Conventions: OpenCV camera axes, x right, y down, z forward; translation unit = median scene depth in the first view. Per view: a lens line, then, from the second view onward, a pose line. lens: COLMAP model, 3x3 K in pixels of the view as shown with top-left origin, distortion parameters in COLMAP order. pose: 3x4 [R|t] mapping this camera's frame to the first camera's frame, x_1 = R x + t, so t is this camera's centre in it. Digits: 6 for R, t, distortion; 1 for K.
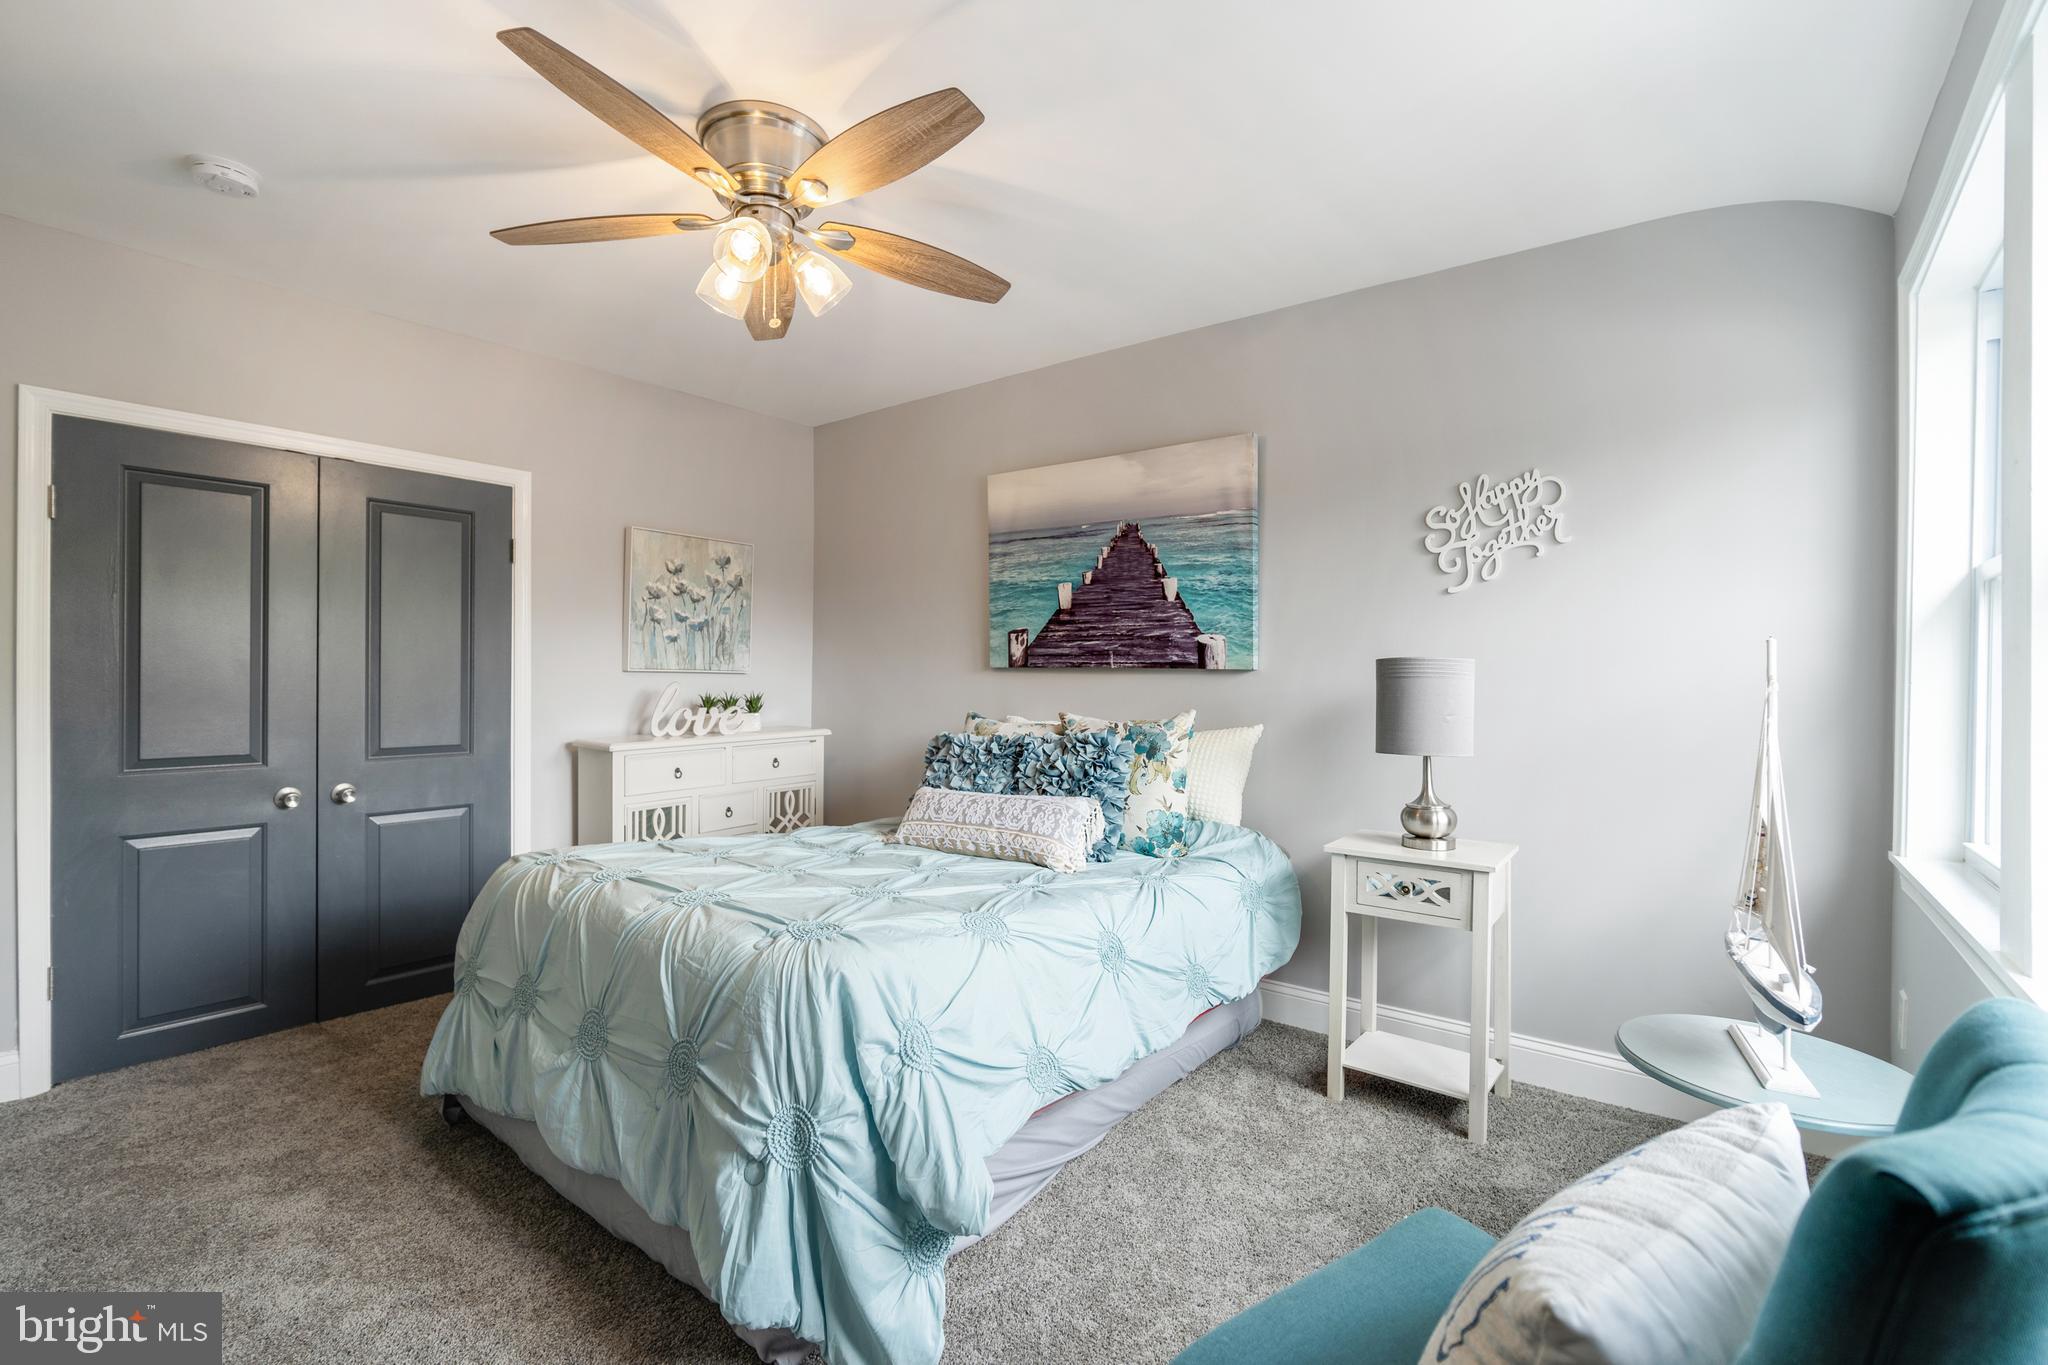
lens RADIAL K [[912.4, 0, 1011.6], [0, 912.4, 678.9], [0, 0, 1]] dist [-0.005946, 0.000086]
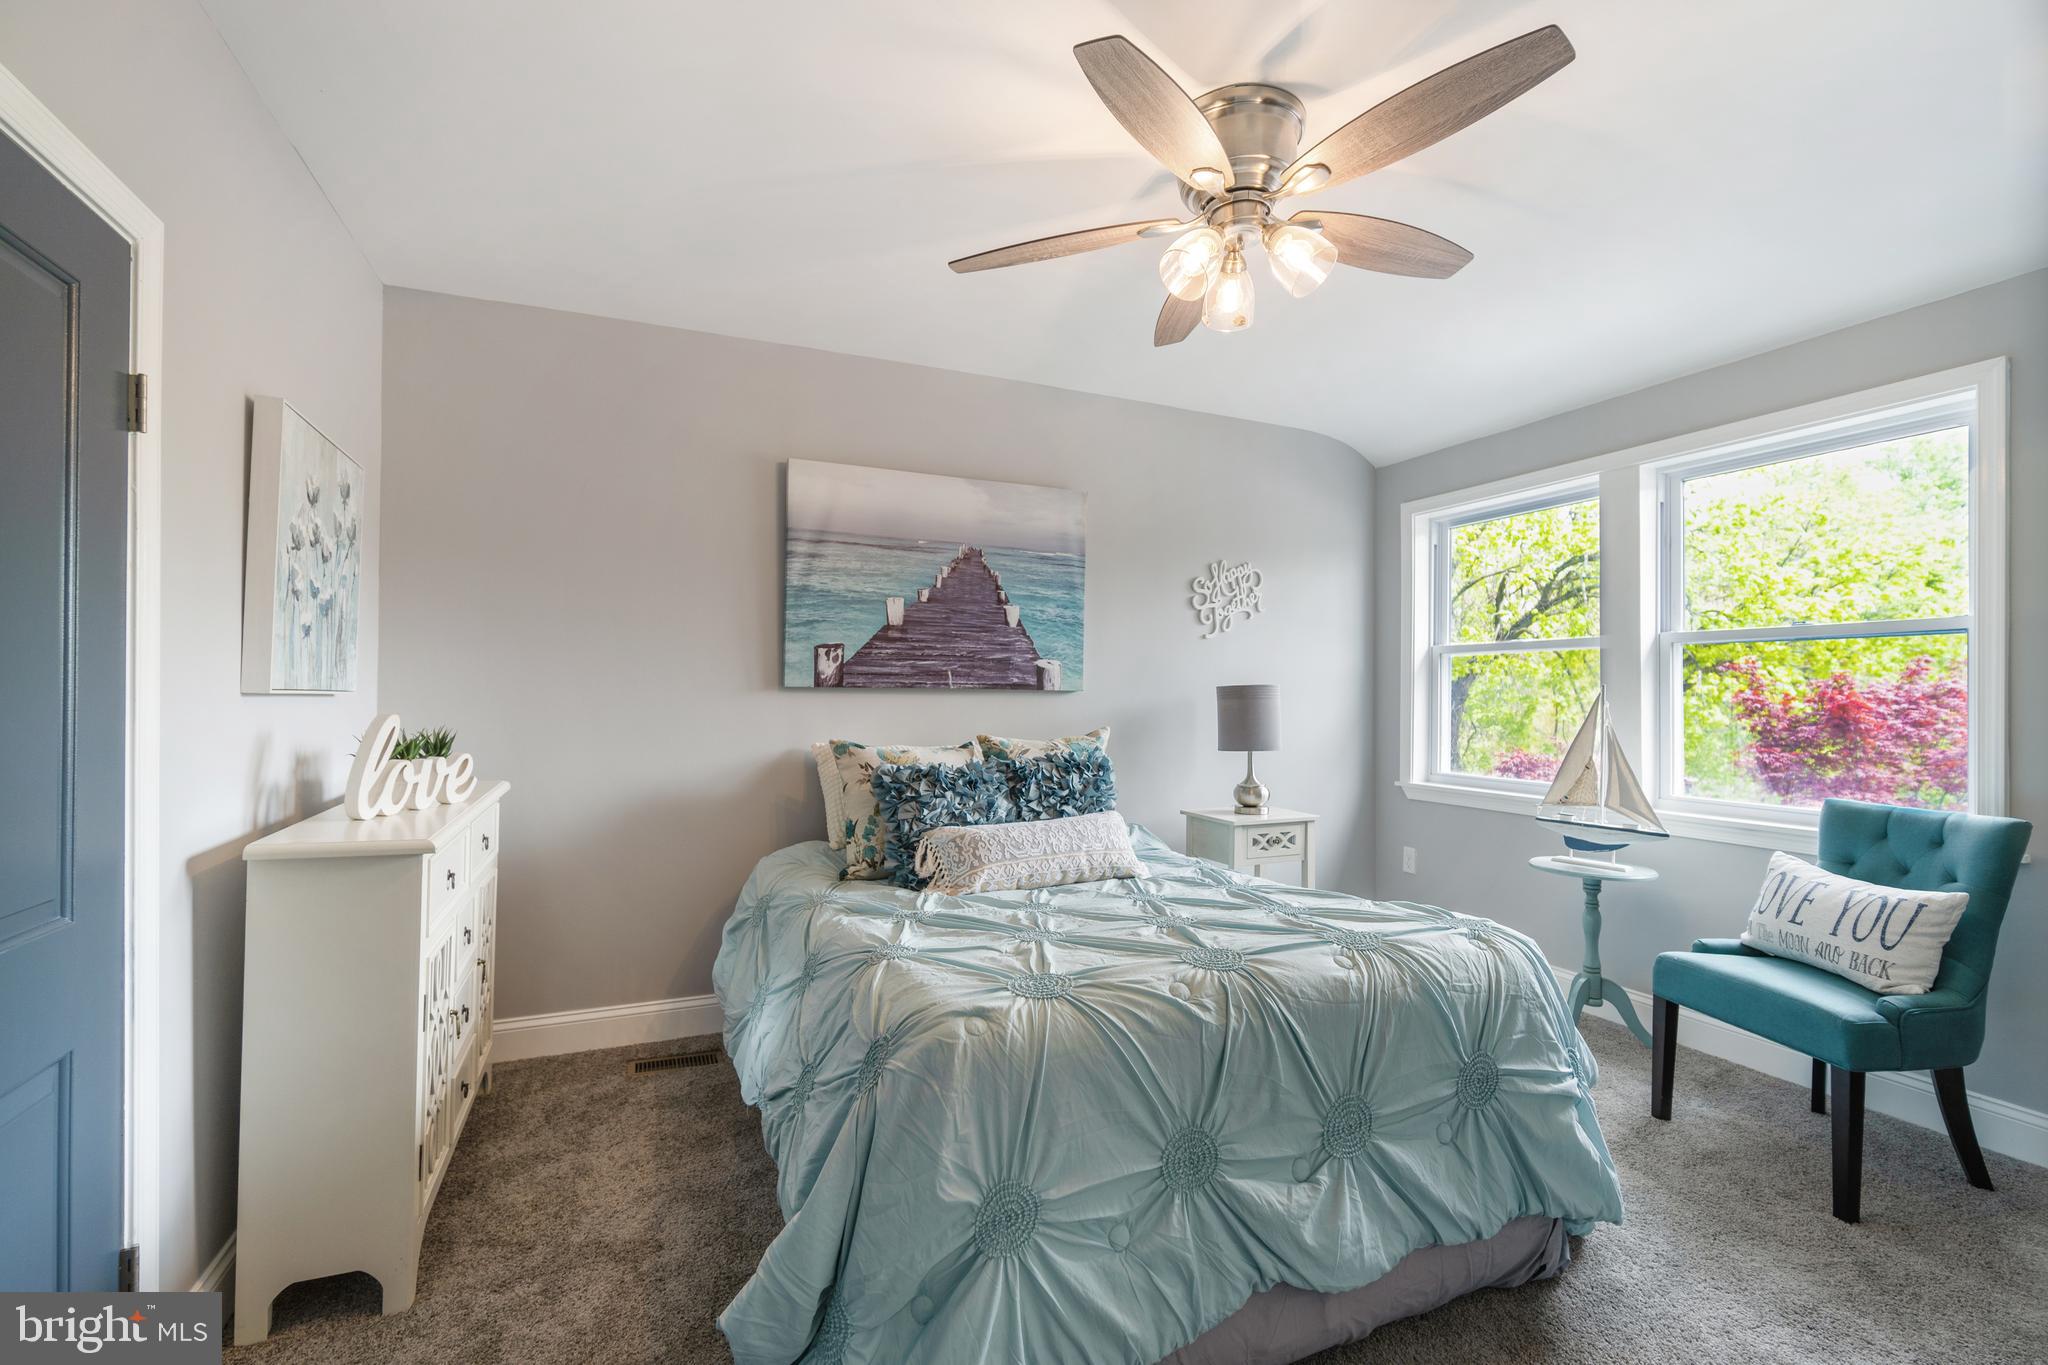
lens RADIAL K [[912.4, 0, 1011.6], [0, 912.4, 678.9], [0, 0, 1]] dist [-0.005946, 0.000086]
pose [[0.465738, 0.008069, 0.884886, -0.753897], [0.000040, 0.999958, -0.009140, -0.013733], [-0.884923, 0.004292, 0.465718, 0.483577]]
